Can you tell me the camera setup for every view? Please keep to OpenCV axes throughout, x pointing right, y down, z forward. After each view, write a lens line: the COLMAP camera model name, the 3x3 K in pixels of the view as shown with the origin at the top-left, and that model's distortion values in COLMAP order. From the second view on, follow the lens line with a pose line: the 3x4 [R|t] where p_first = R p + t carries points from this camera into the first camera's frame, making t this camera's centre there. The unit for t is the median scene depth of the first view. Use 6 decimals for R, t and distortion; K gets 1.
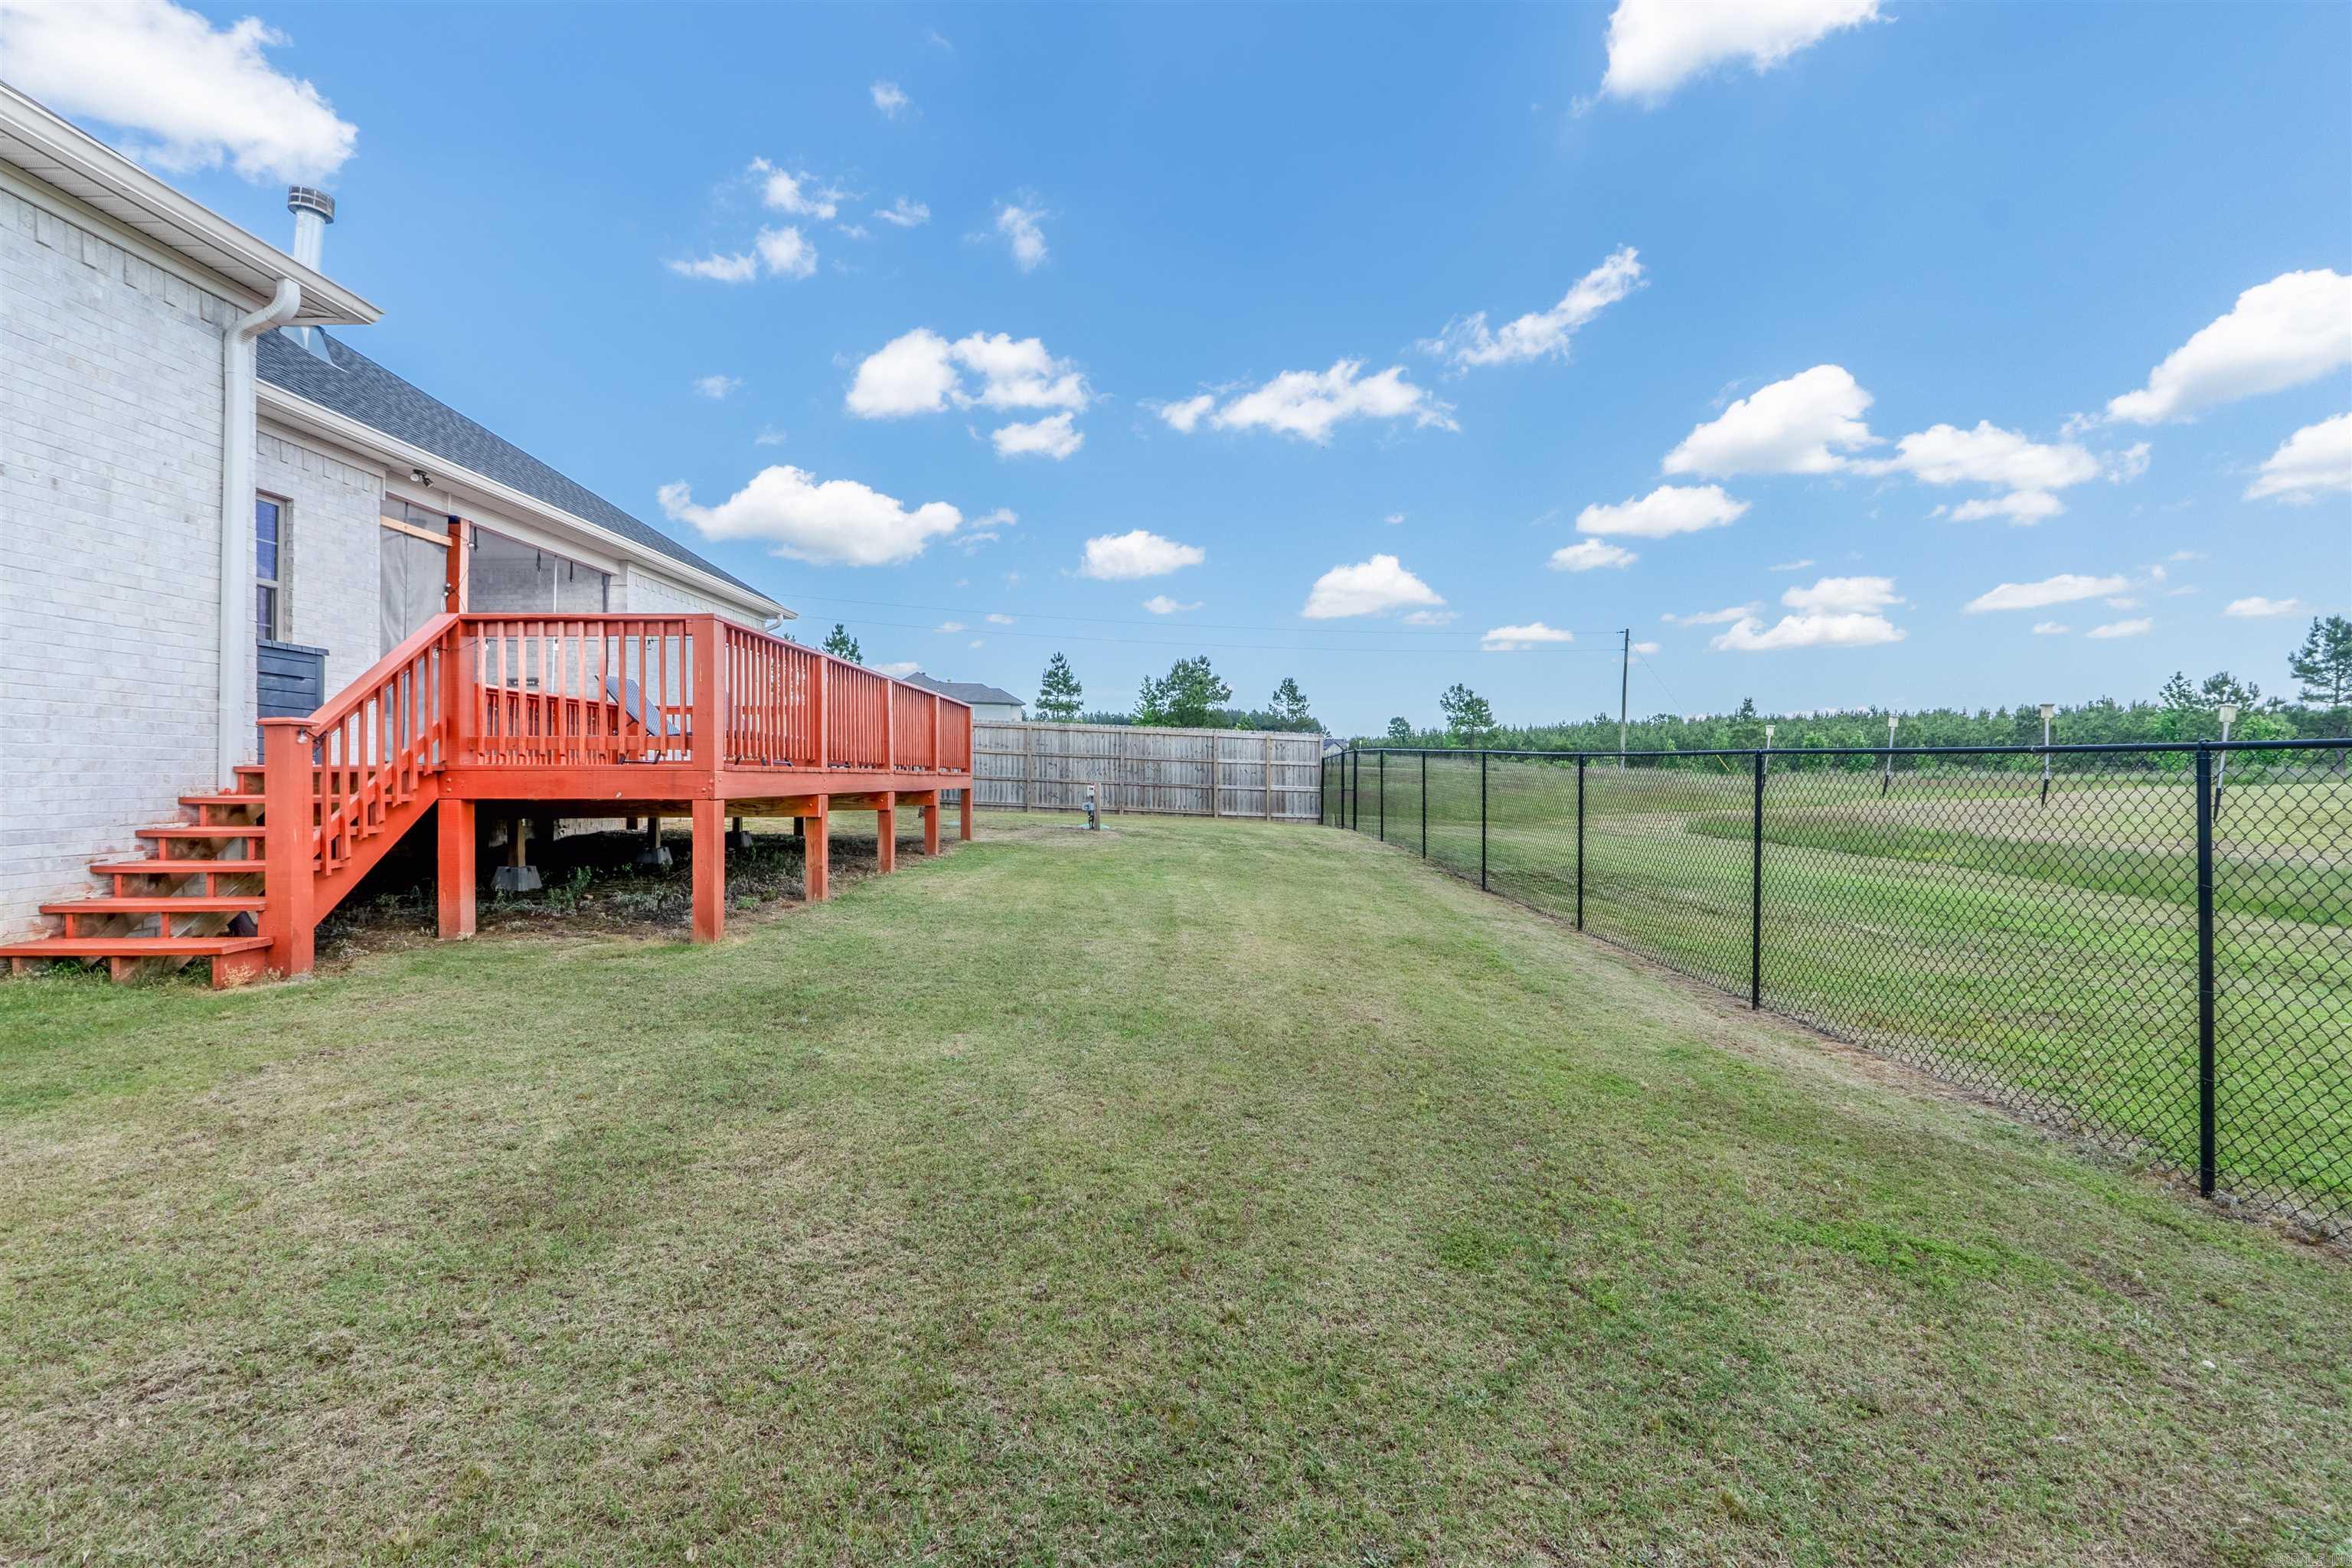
lens RADIAL K [[1020.2, 0, 1176.0], [0, 1020.2, 784.0], [0, 0, 1]] dist [-0.002379, -0.000014]
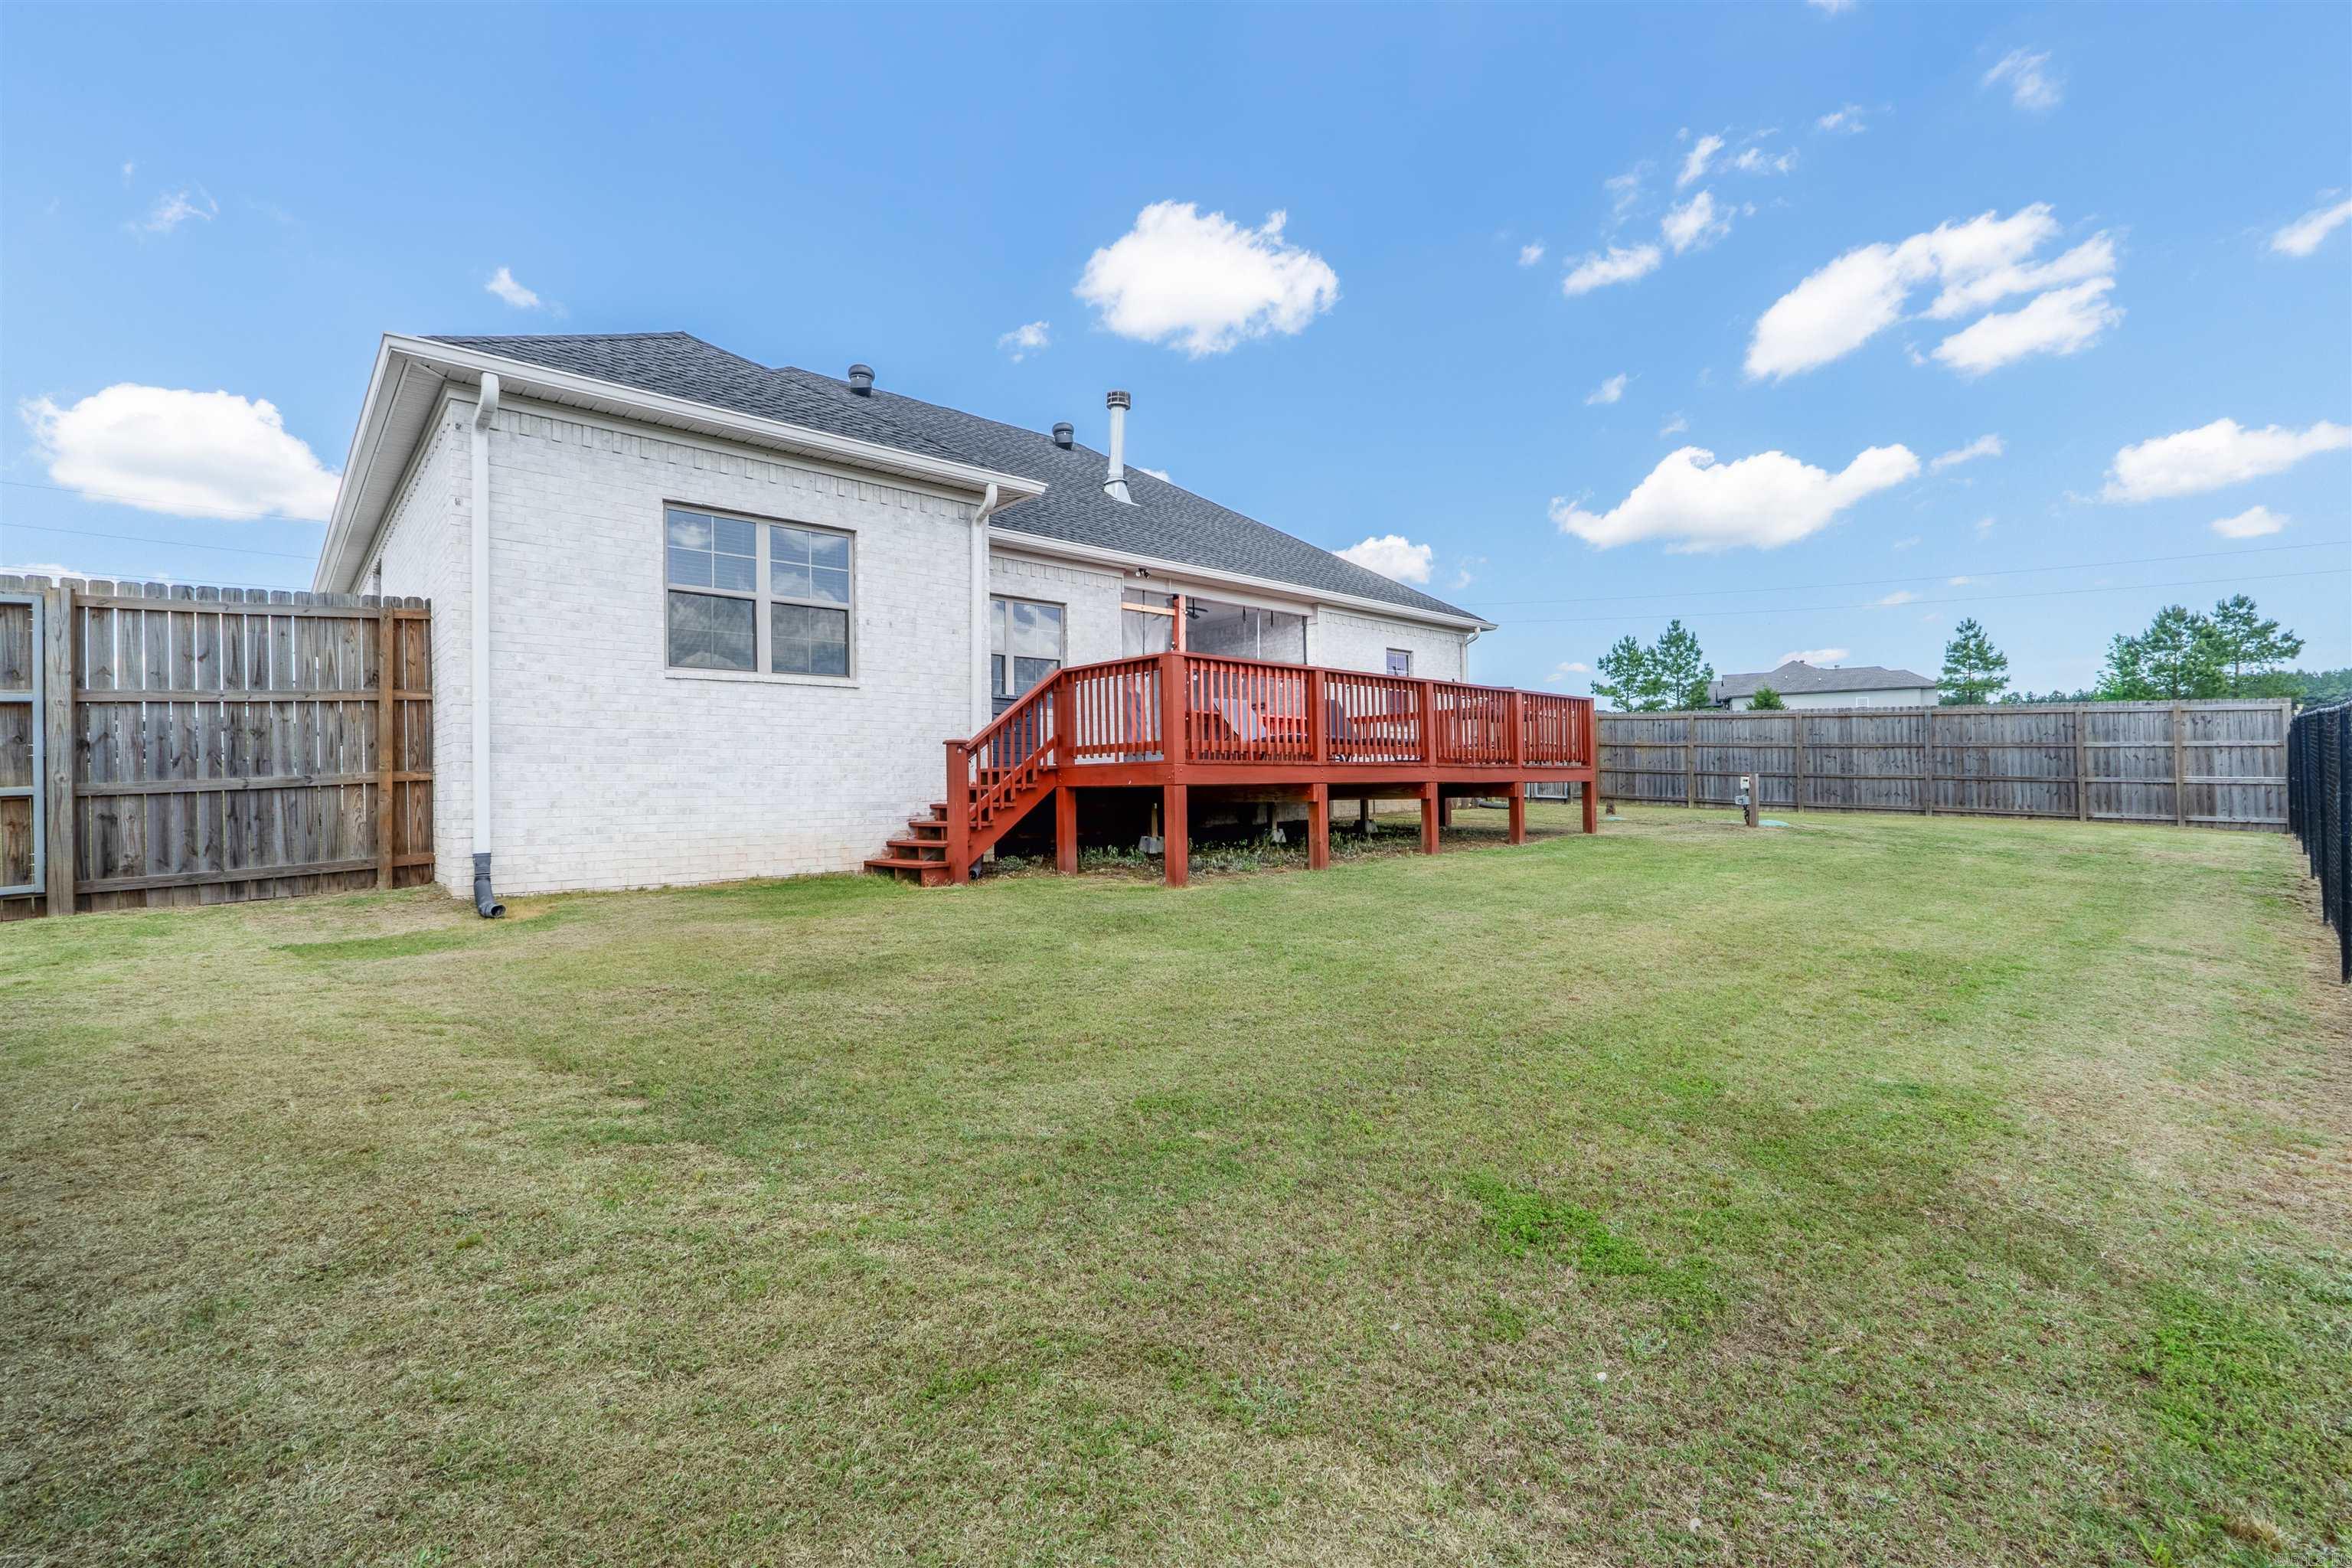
lens RADIAL K [[1020.2, 0, 1176.0], [0, 1020.2, 784.0], [0, 0, 1]] dist [-0.002379, -0.000014]
pose [[0.681942, -0.014517, -0.731263, 0.433294], [0.010315, 0.999894, -0.010231, 0.021797], [0.731334, -0.000566, 0.682019, 0.042738]]
